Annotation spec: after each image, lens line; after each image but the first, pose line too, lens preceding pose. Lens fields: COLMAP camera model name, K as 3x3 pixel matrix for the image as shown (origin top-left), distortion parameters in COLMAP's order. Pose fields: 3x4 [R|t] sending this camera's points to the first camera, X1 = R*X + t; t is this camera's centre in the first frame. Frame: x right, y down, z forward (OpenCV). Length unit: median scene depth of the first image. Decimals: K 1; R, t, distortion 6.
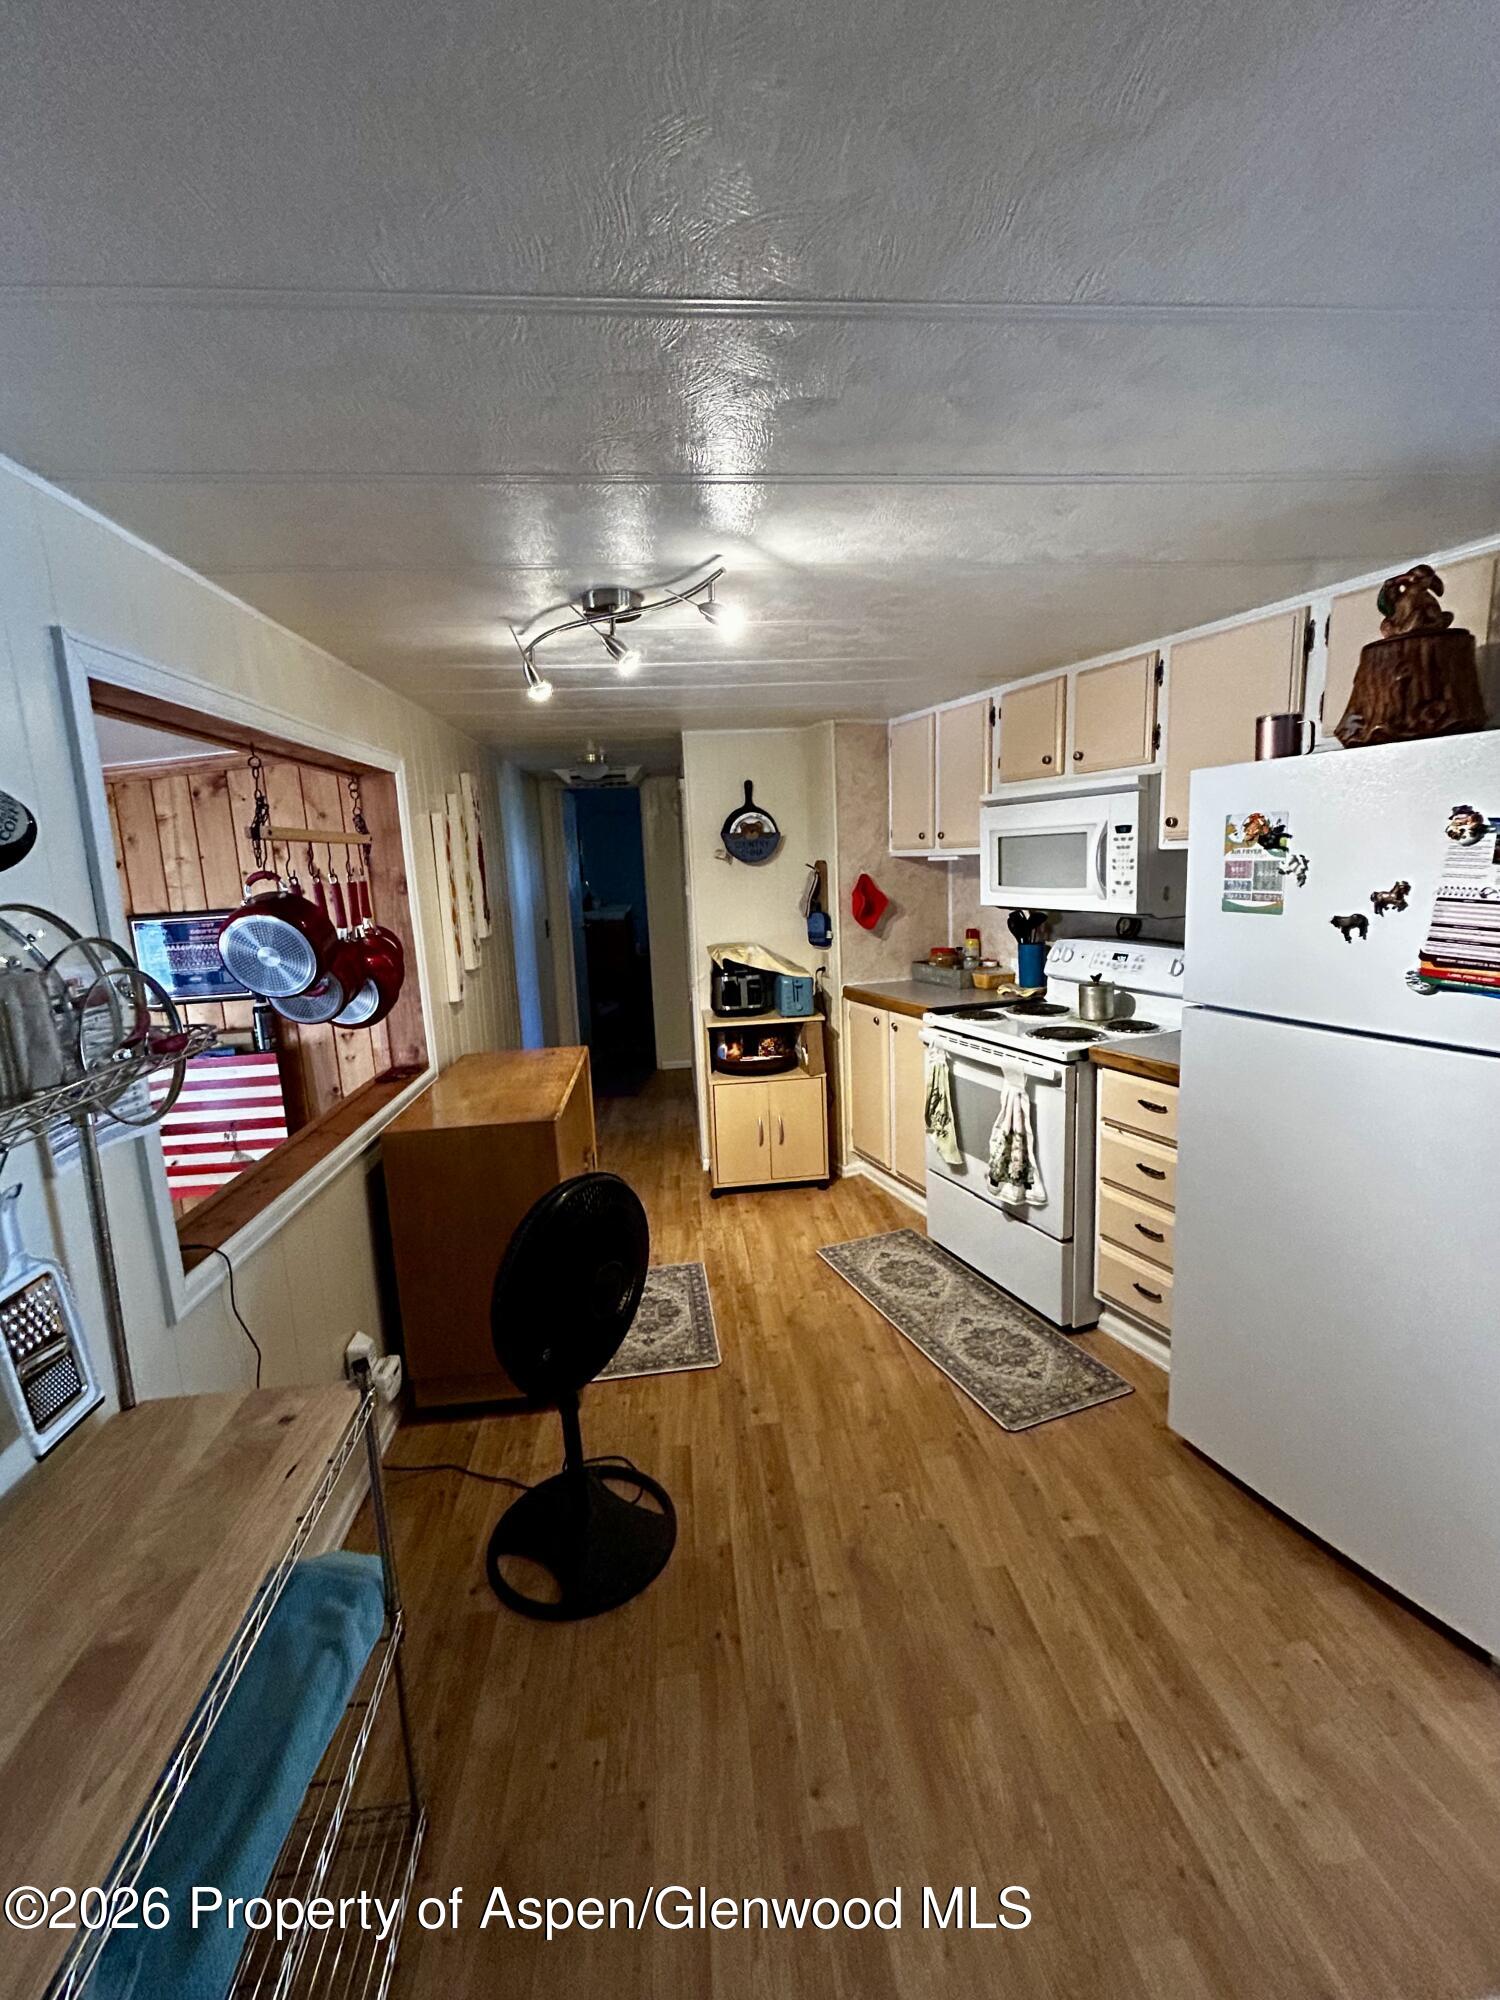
lens RADIAL K [[859.9, 0, 750.0], [0, 859.9, 1000.0], [0, 0, 1]] dist [-0.000381, 0.000071]
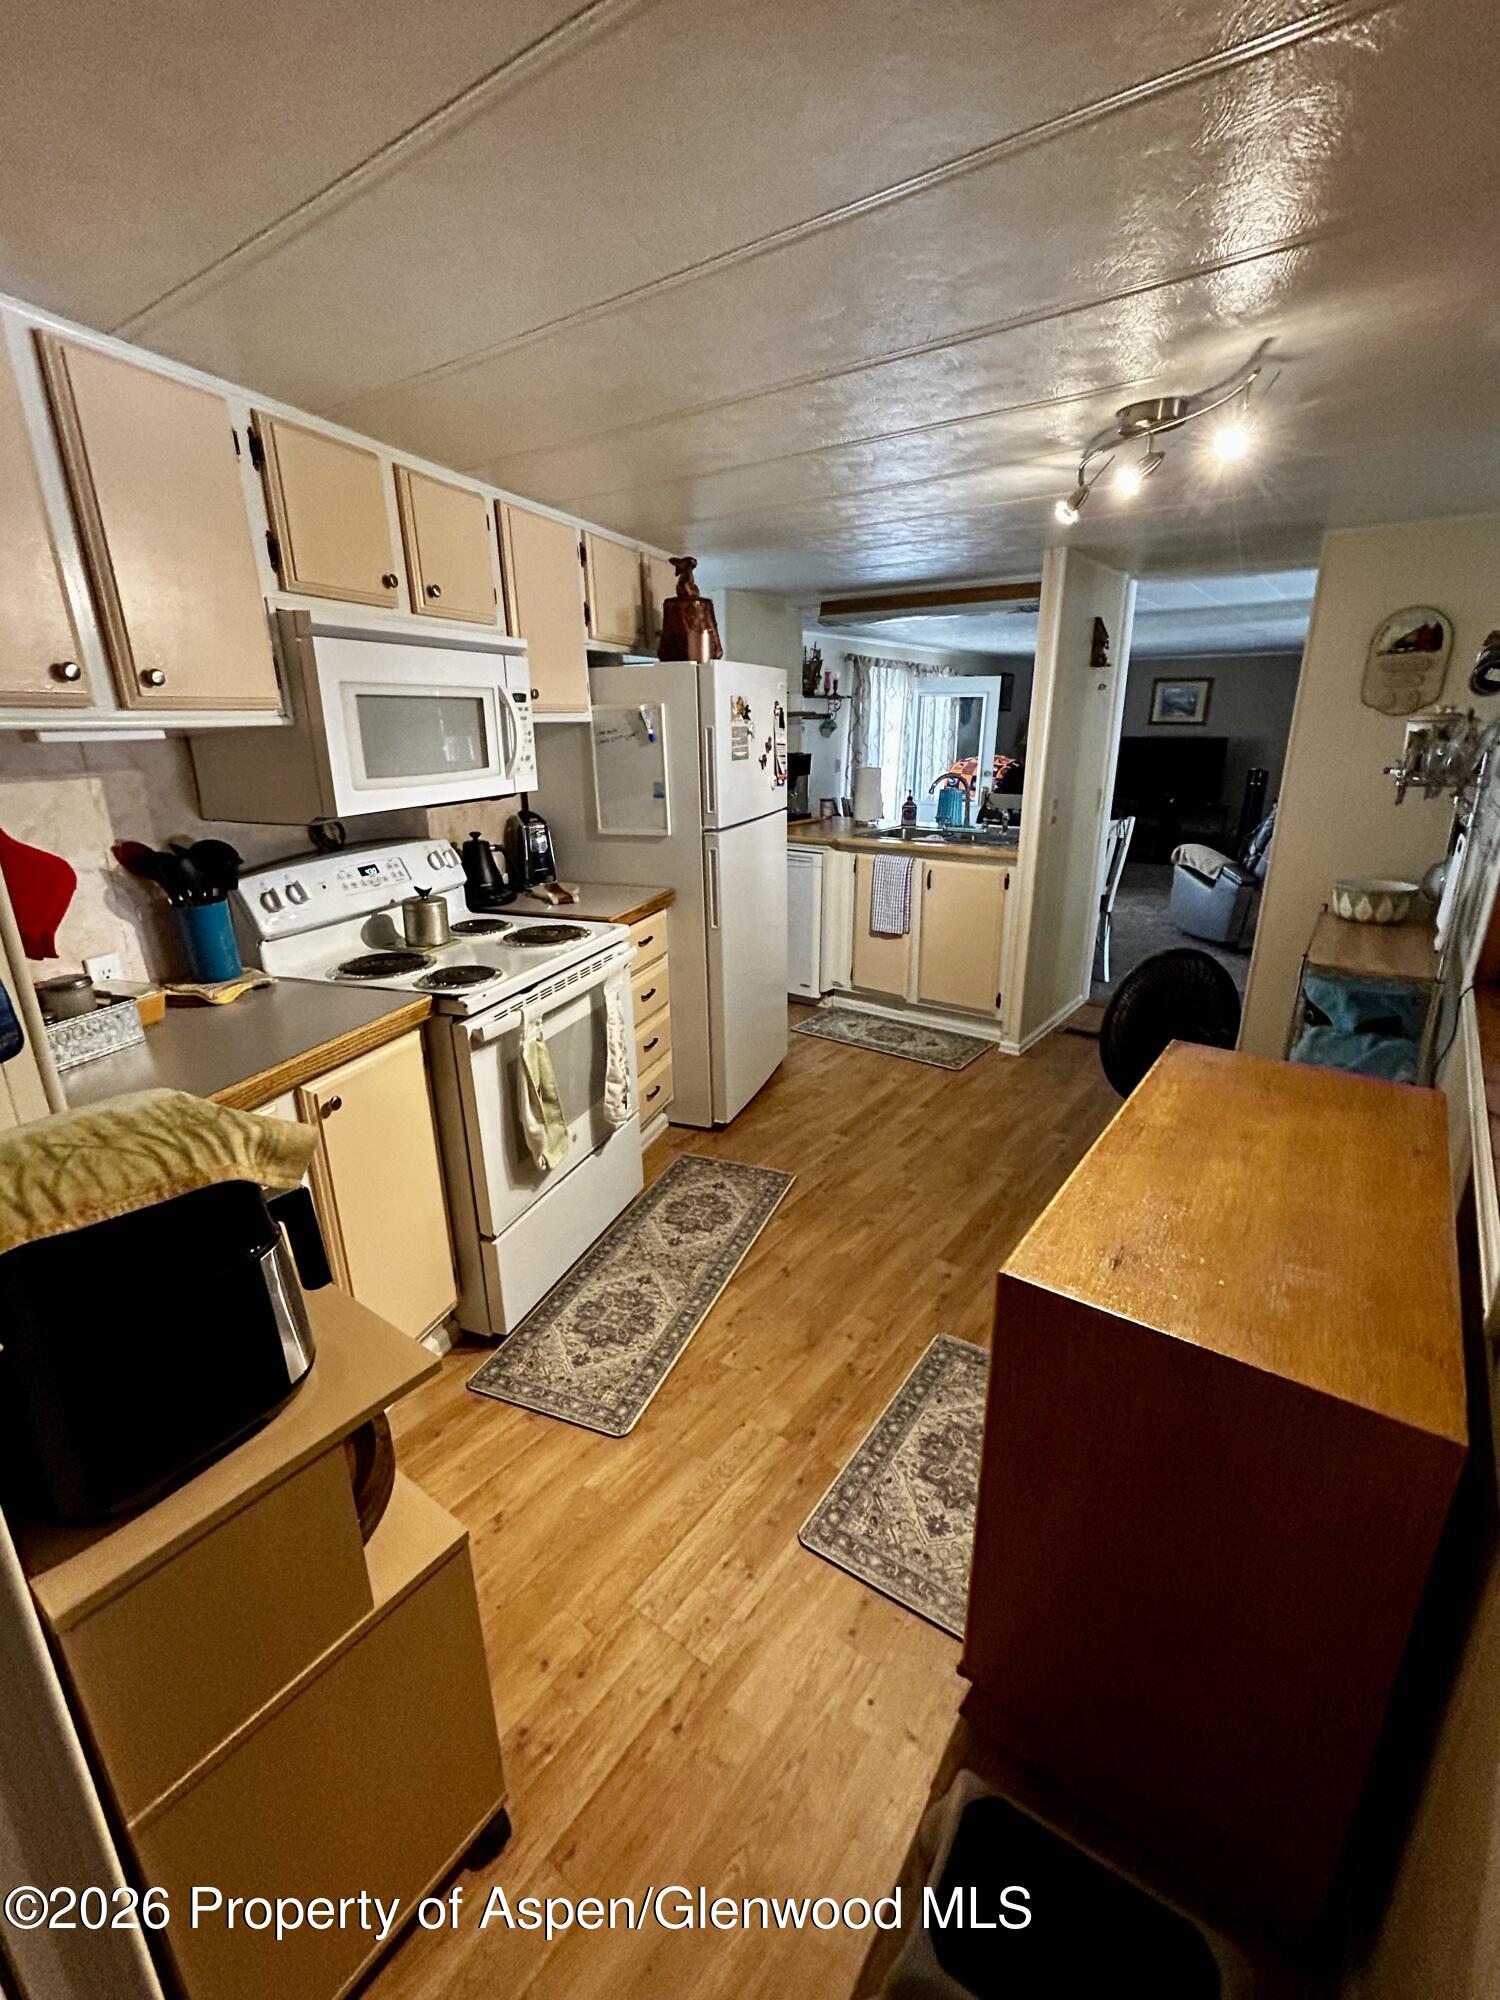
lens RADIAL K [[847.1, 0, 761.2], [0, 847.1, 988.8], [0, 0, 1]] dist [0.002250, 0.000211]
pose [[-0.739896, -0.159610, 0.653512, -0.366838], [0.150432, 0.907591, 0.391982, -0.215291], [-0.655686, 0.388335, -0.647512, 1.421230]]
